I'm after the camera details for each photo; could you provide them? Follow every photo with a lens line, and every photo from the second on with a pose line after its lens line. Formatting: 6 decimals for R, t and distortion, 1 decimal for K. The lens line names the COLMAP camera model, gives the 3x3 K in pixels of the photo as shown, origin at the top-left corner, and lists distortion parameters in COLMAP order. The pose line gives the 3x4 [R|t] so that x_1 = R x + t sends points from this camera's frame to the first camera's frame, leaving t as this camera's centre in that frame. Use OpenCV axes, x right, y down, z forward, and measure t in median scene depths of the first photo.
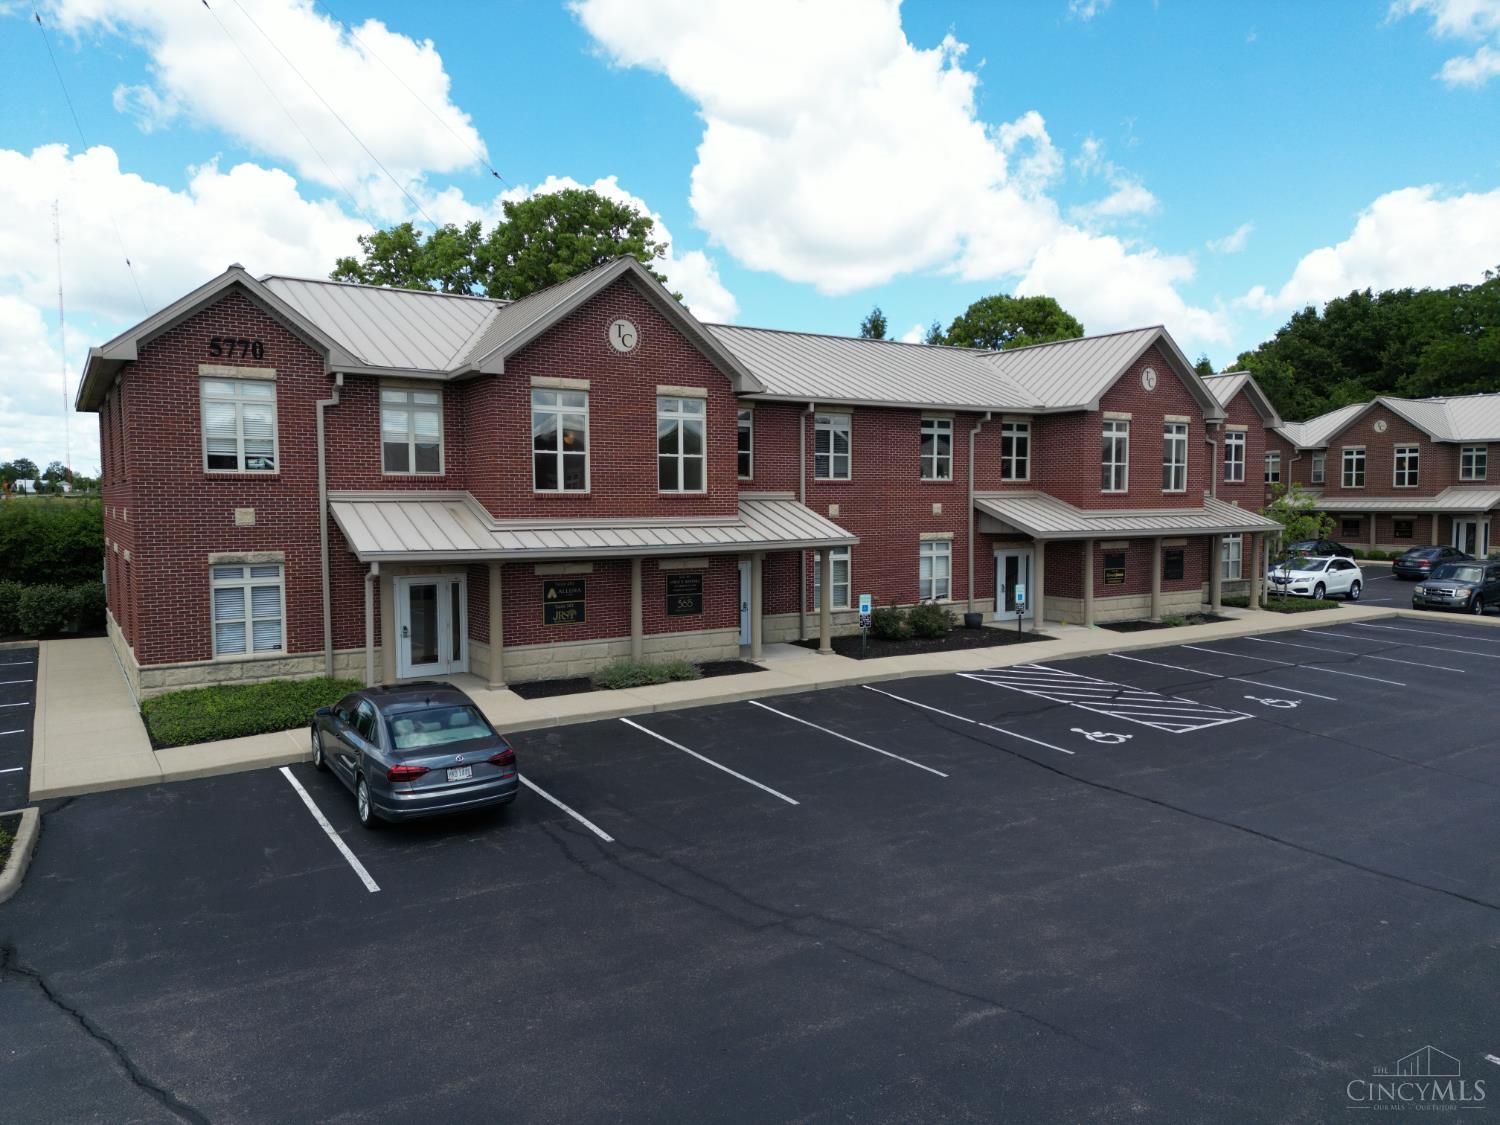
lens RADIAL K [[1040.0, 0, 756.4], [0, 1040.0, 568.6], [0, 0, 1]] dist [0.052710, -0.005866]
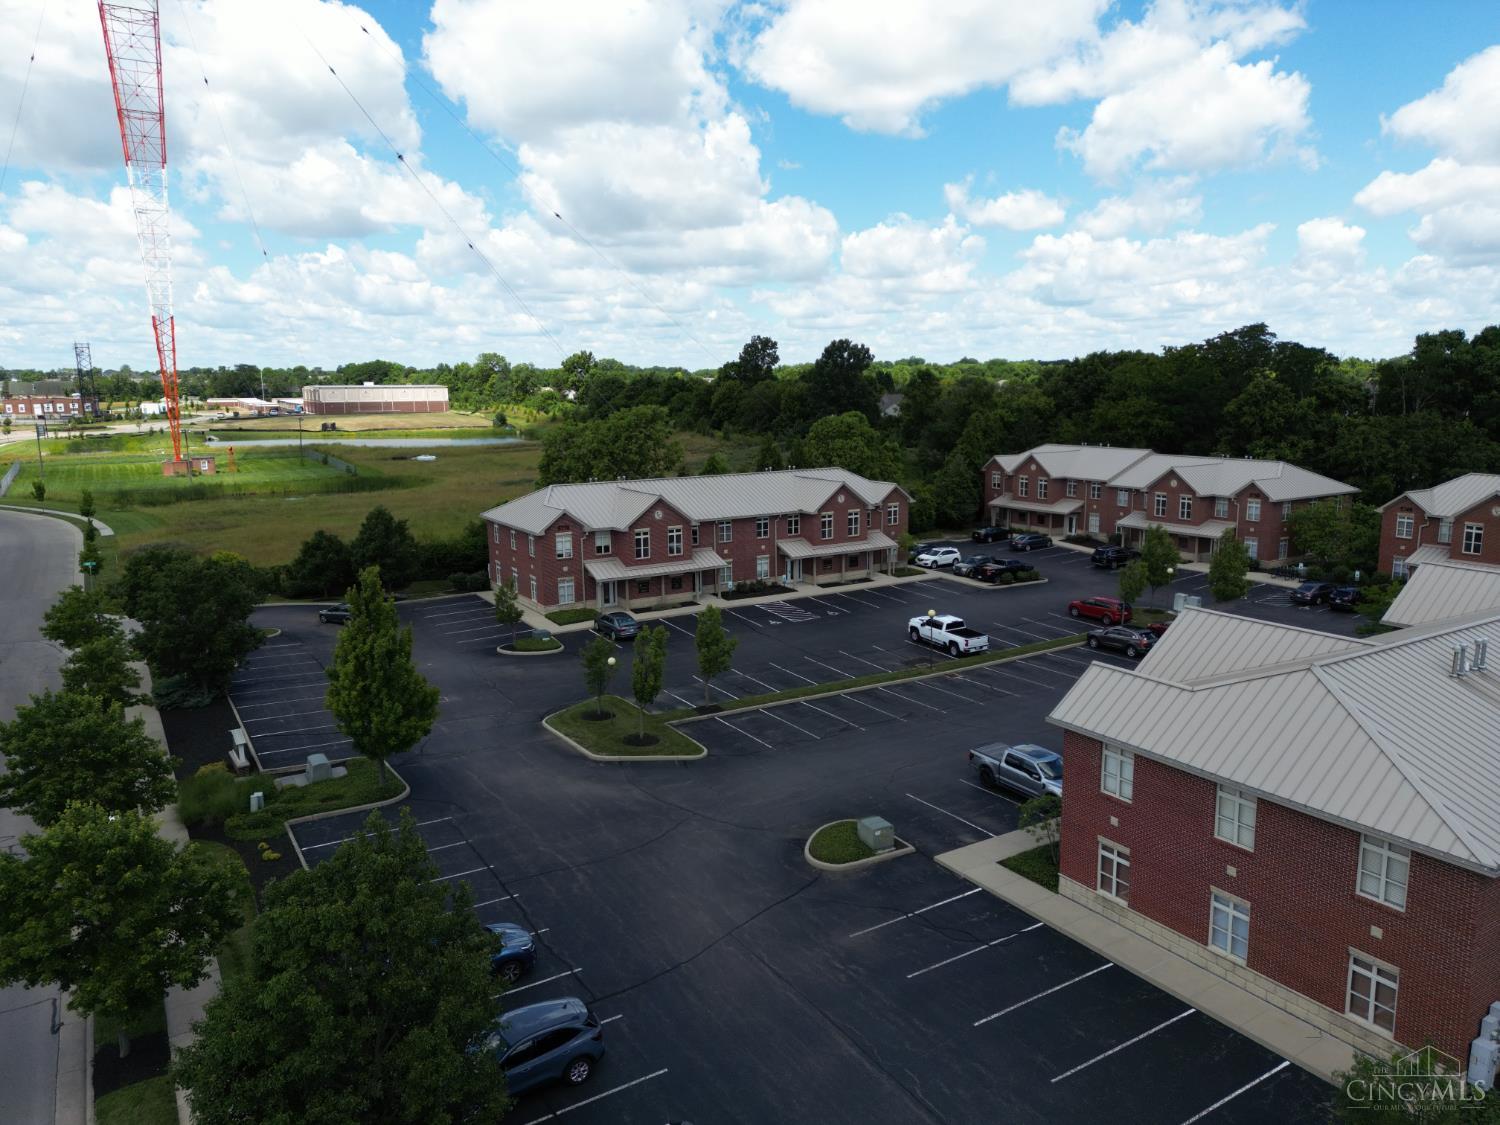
lens RADIAL K [[1040.0, 0, 756.4], [0, 1040.0, 568.6], [0, 0, 1]] dist [0.052710, -0.005866]
pose [[0.999438, -0.003803, -0.033292, 0.287881], [0.007456, 0.993870, 0.110307, -0.371190], [0.032668, -0.110493, 0.993340, -2.250492]]
